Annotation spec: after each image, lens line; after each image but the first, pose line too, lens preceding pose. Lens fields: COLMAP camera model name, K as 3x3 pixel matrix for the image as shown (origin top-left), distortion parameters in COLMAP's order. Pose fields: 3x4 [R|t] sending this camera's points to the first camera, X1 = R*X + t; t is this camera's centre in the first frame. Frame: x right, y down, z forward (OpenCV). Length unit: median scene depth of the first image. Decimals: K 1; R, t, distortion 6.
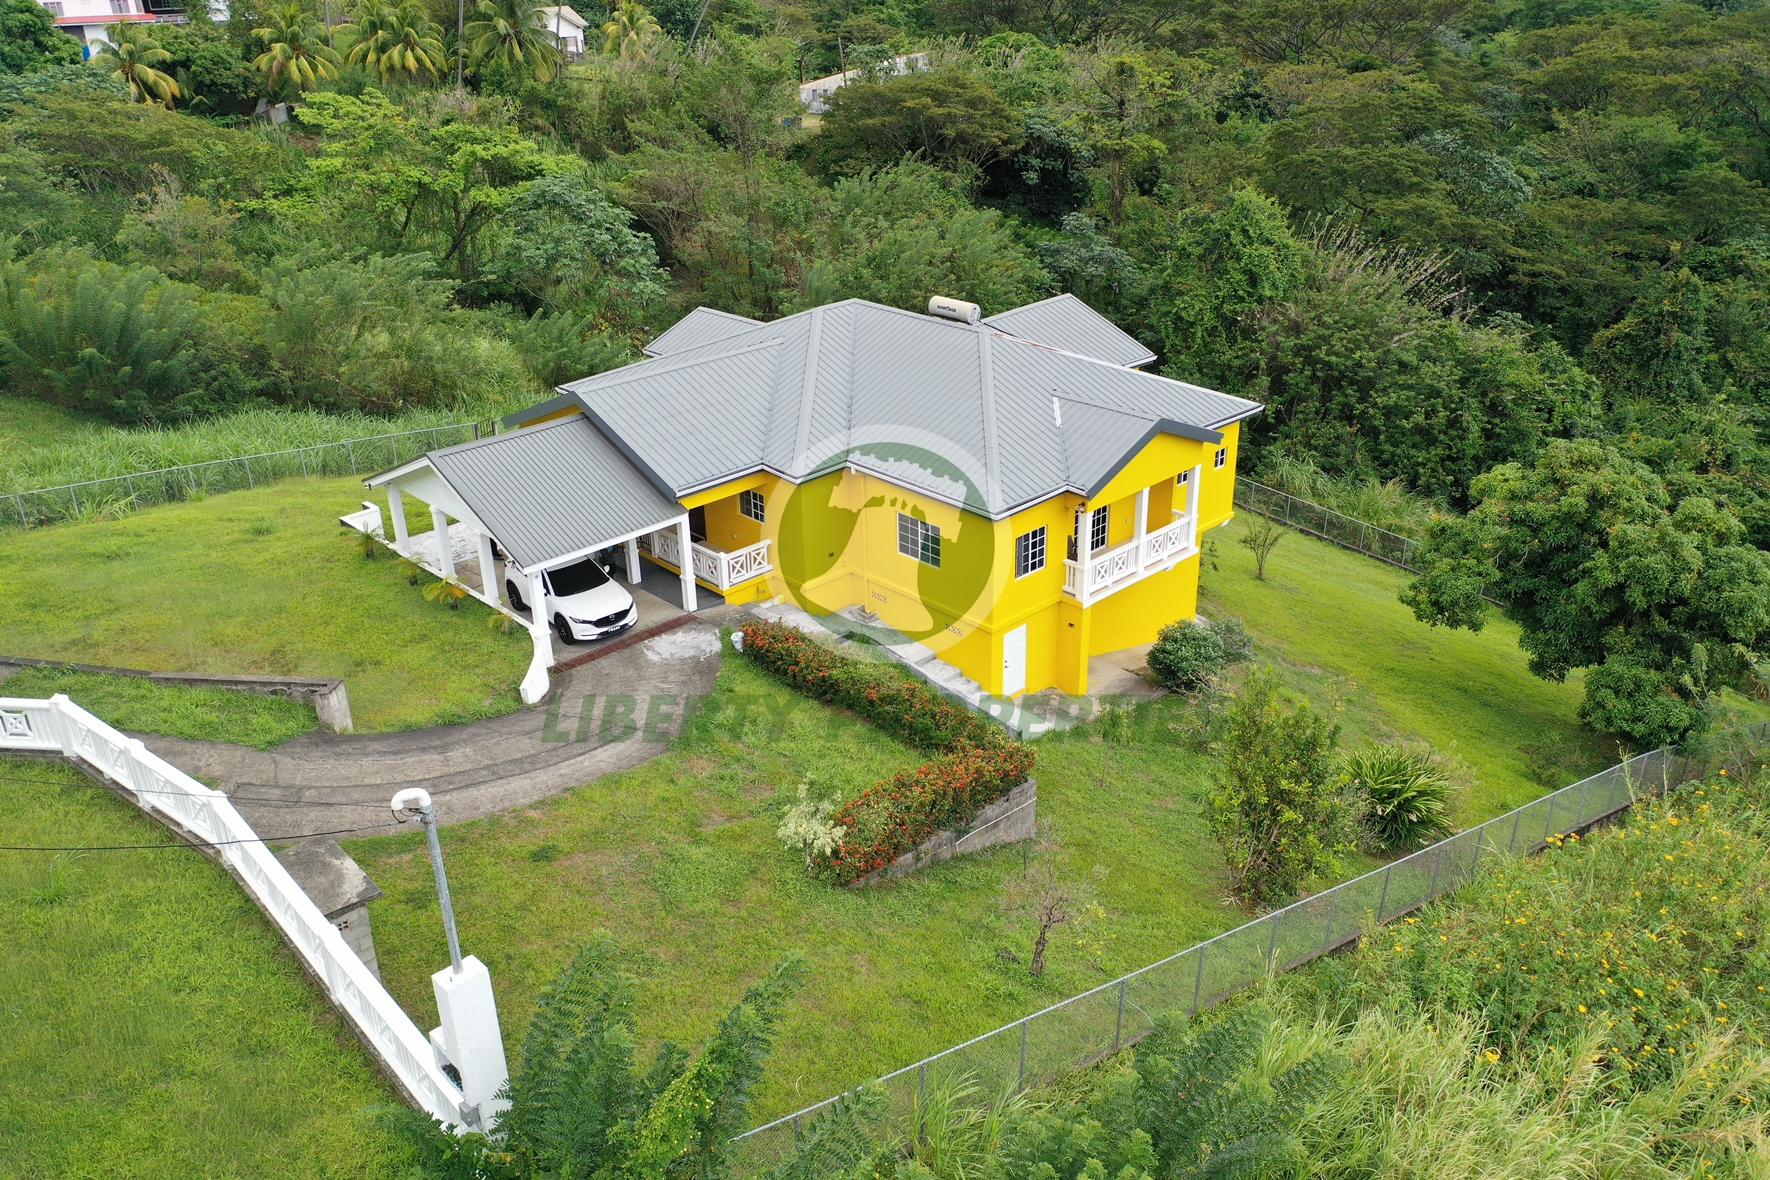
lens RADIAL K [[1395.3, 0, 885.0], [0, 1395.3, 590.0], [0, 0, 1]] dist [-0.001379, 0.000143]
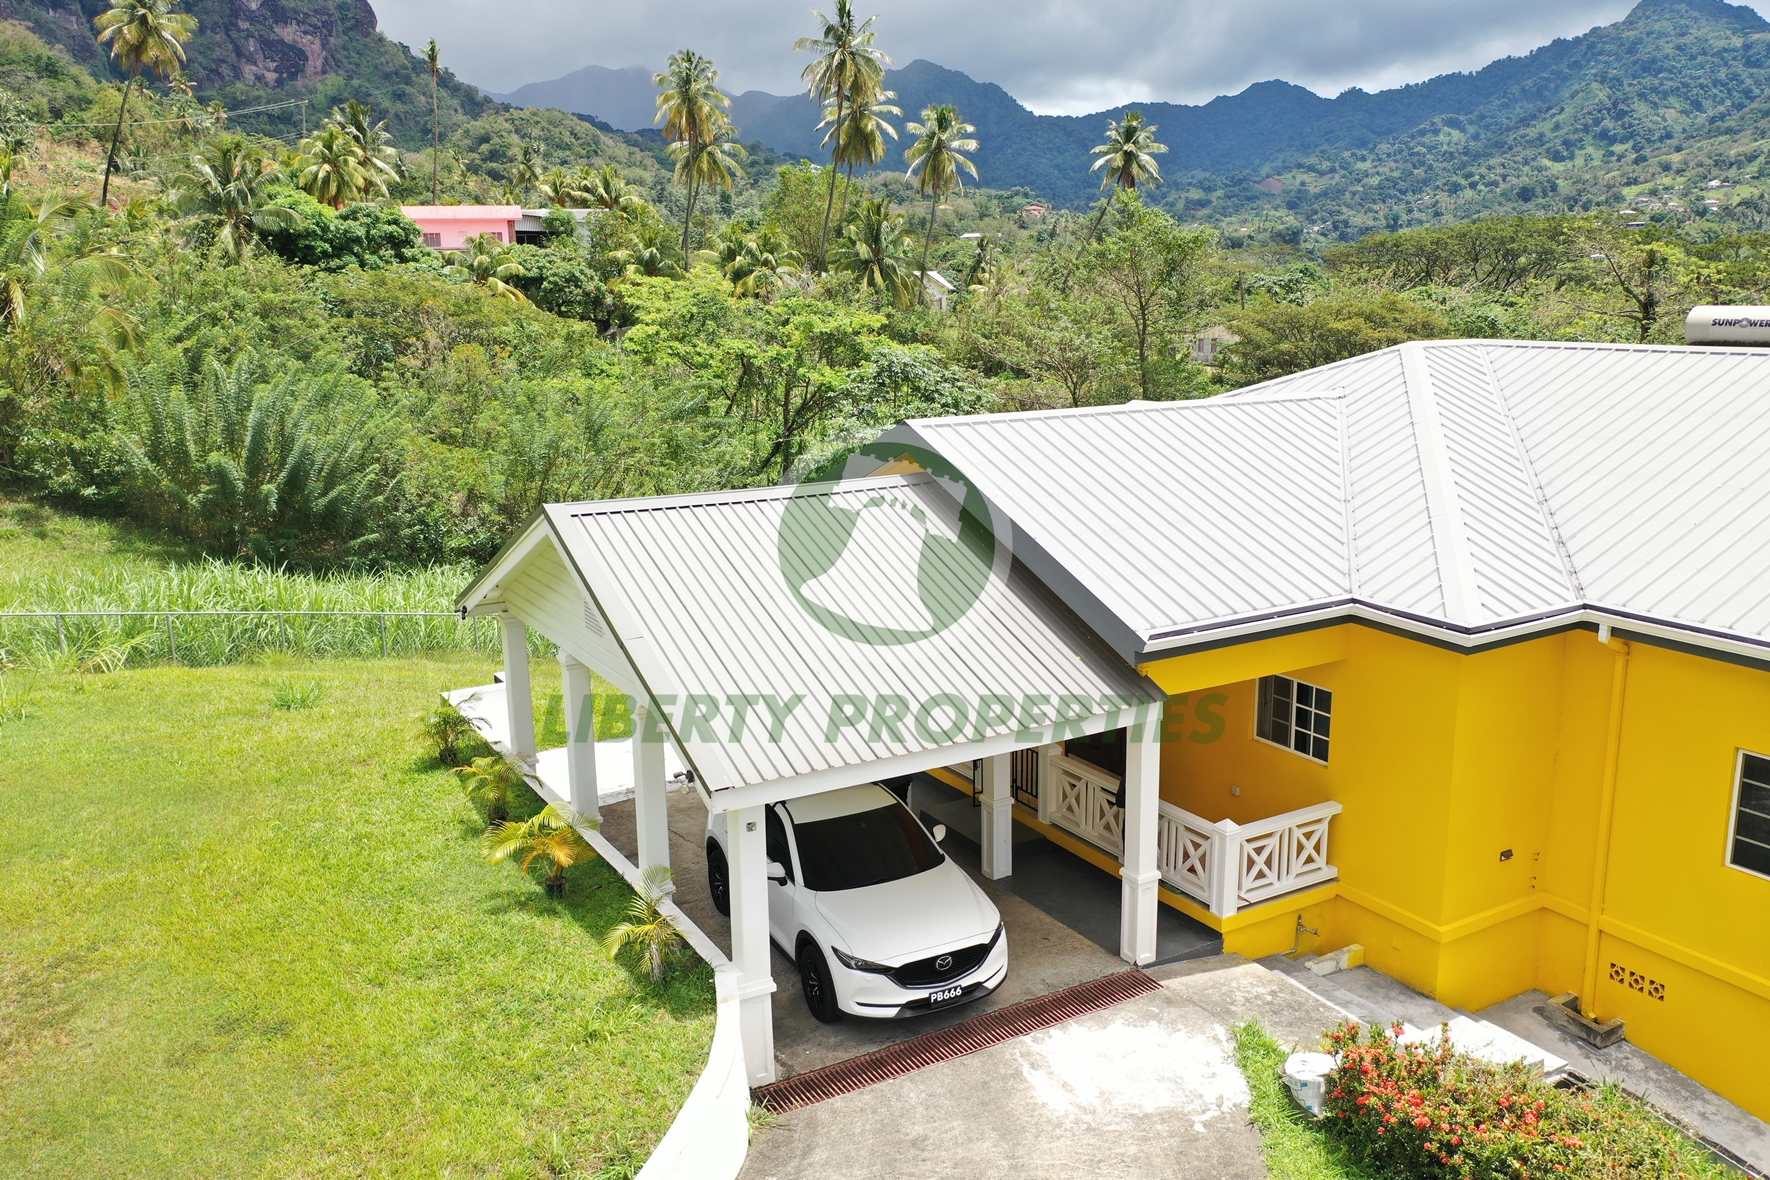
lens RADIAL K [[1395.3, 0, 885.0], [0, 1395.3, 590.0], [0, 0, 1]] dist [-0.001379, 0.000143]
pose [[0.971343, 0.055212, -0.231180, -0.130014], [-0.104847, 0.972431, -0.208293, 0.002242], [0.213307, 0.226562, 0.950352, 0.619315]]
